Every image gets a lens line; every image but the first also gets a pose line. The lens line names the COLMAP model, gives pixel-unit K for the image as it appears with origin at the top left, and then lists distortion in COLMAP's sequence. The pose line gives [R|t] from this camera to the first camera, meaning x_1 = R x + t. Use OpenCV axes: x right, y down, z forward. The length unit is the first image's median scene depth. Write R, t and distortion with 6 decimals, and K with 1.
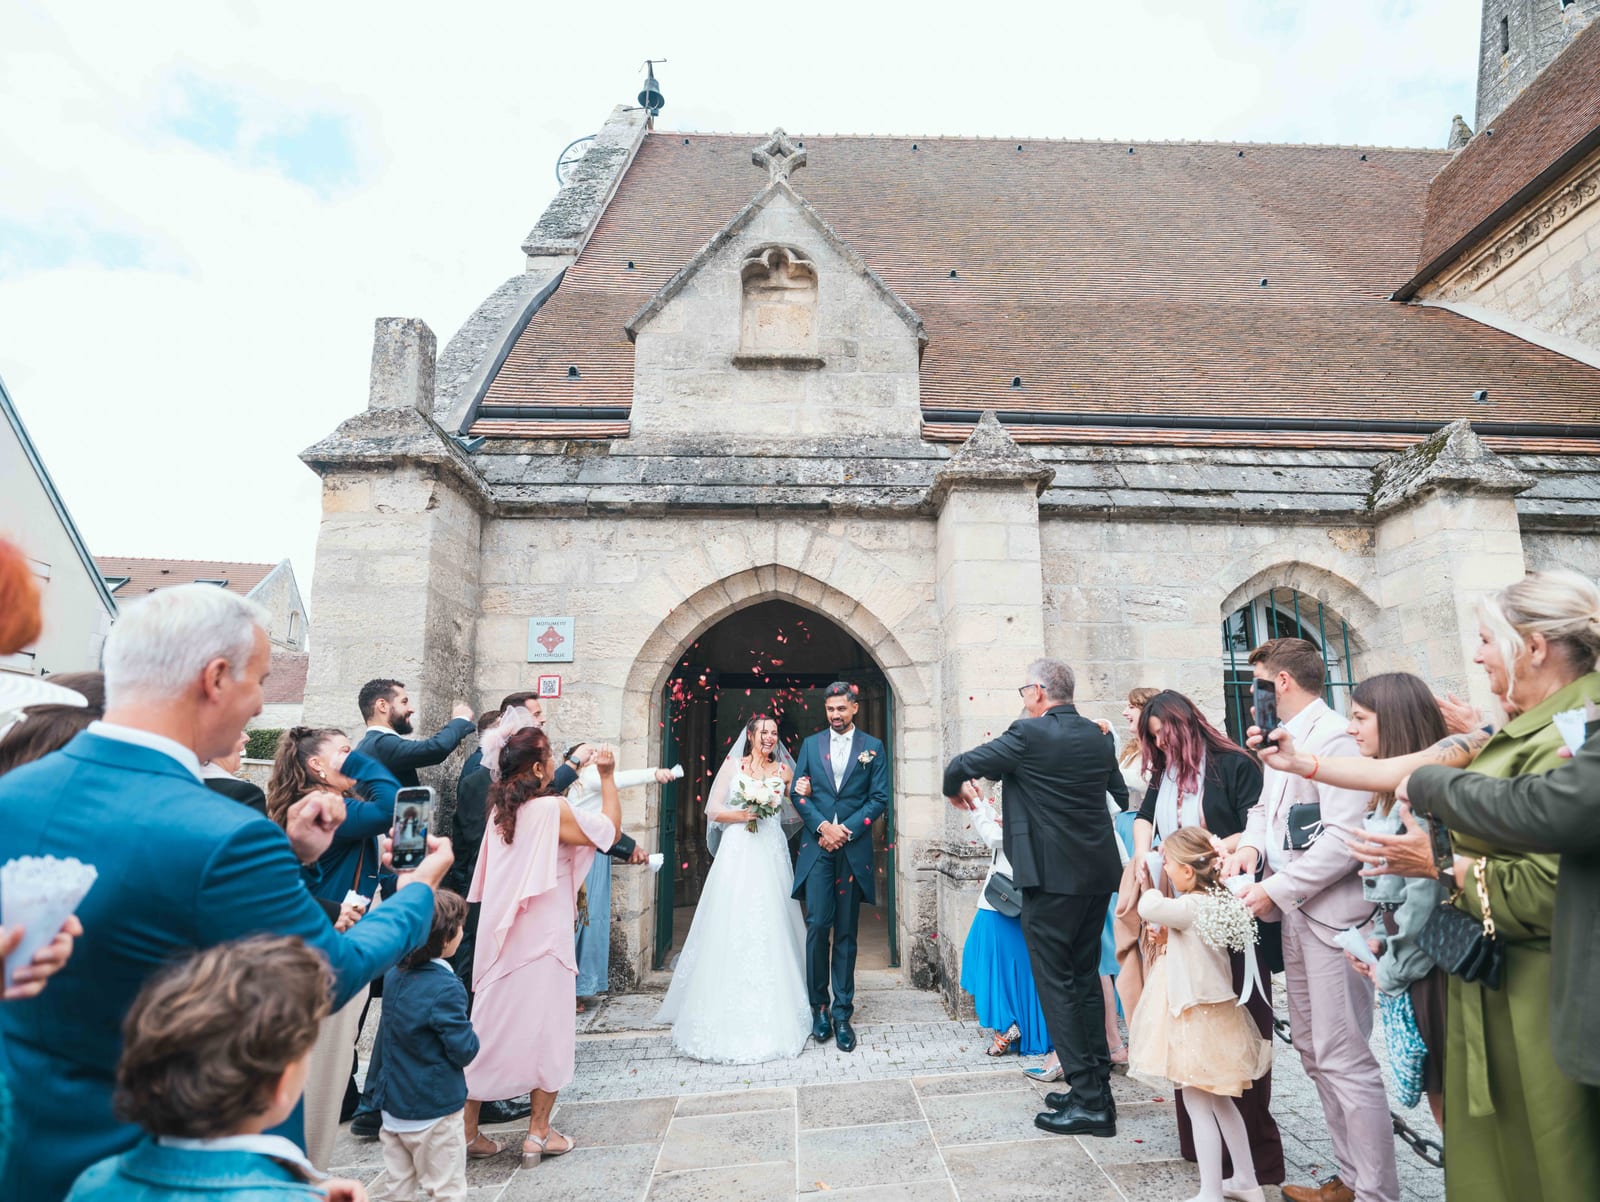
lens RADIAL K [[1180.9, 0, 800.0], [0, 1180.9, 601.0], [0, 0, 1]] dist [-0.033148, -0.002666]
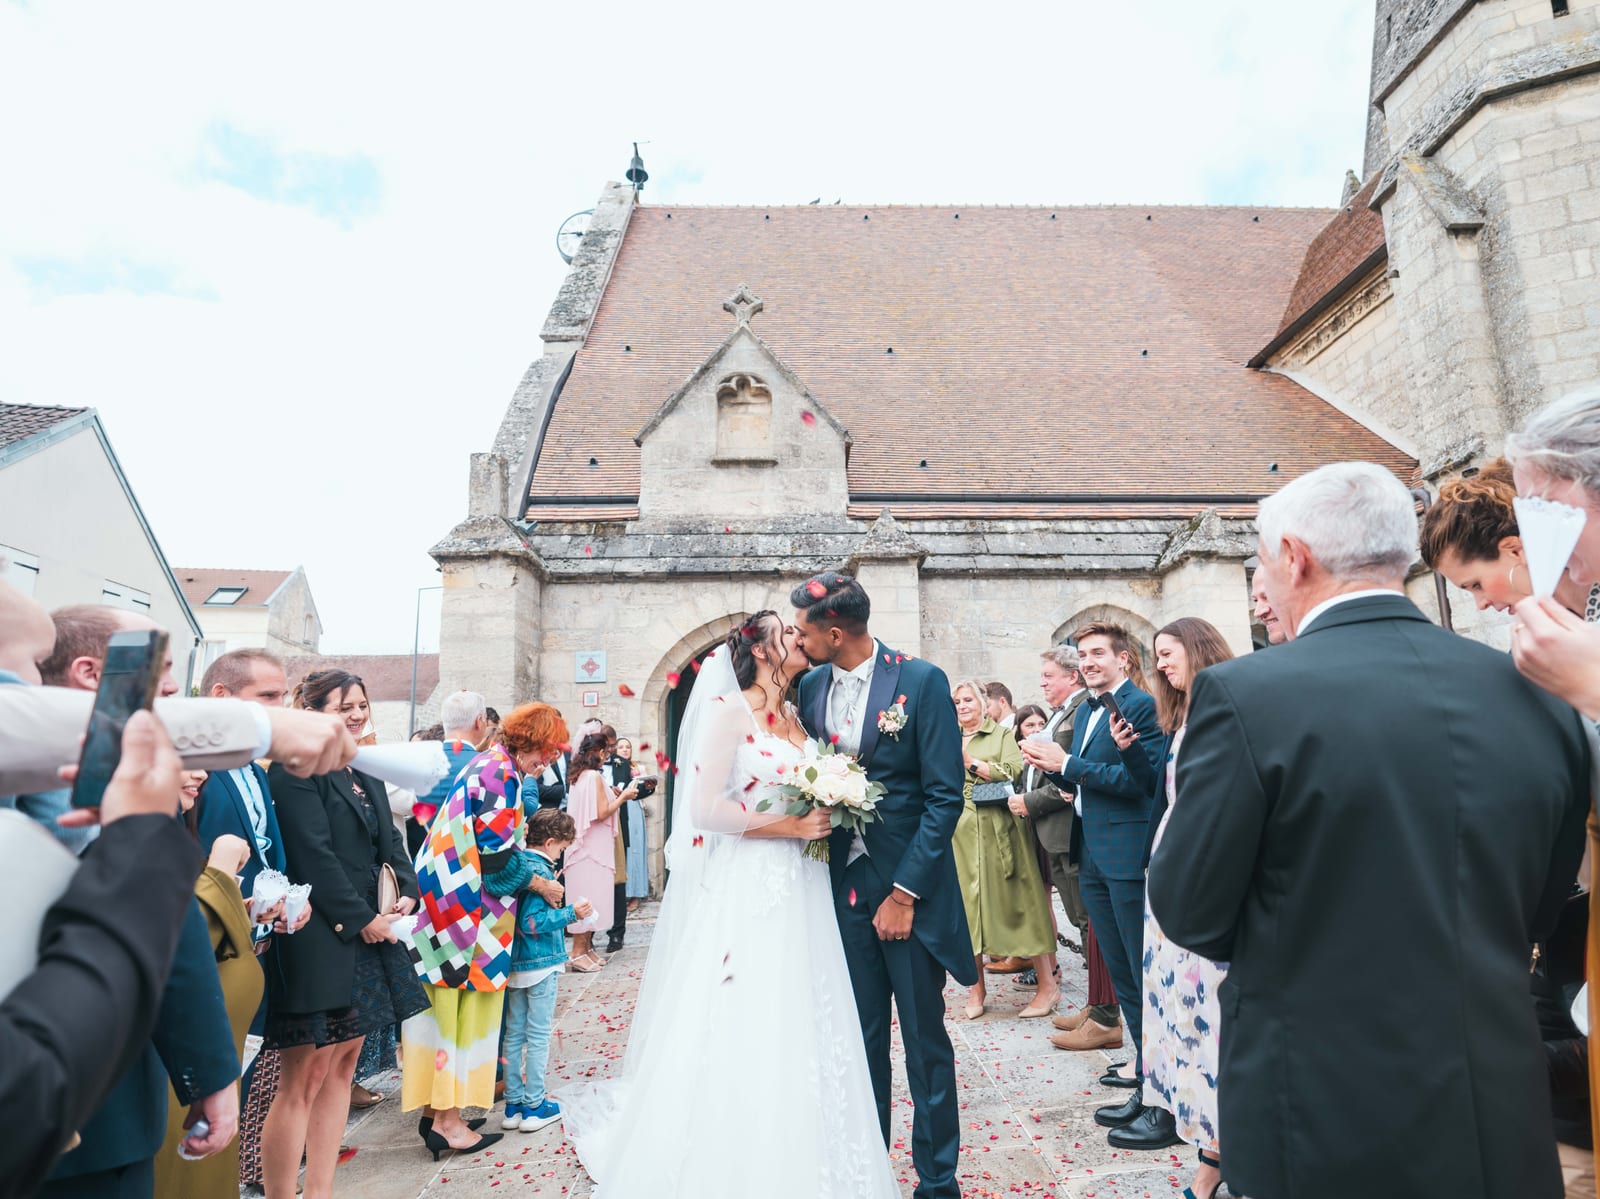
lens RADIAL K [[1605.1, 0, 800.0], [0, 1605.1, 599.5], [0, 0, 1]] dist [-0.083405, 0.003037]
pose [[0.999864, -0.014851, -0.007161, 0.059787], [0.015152, 0.998916, 0.044016, -0.125147], [0.006499, -0.044119, 0.999005, -0.915463]]
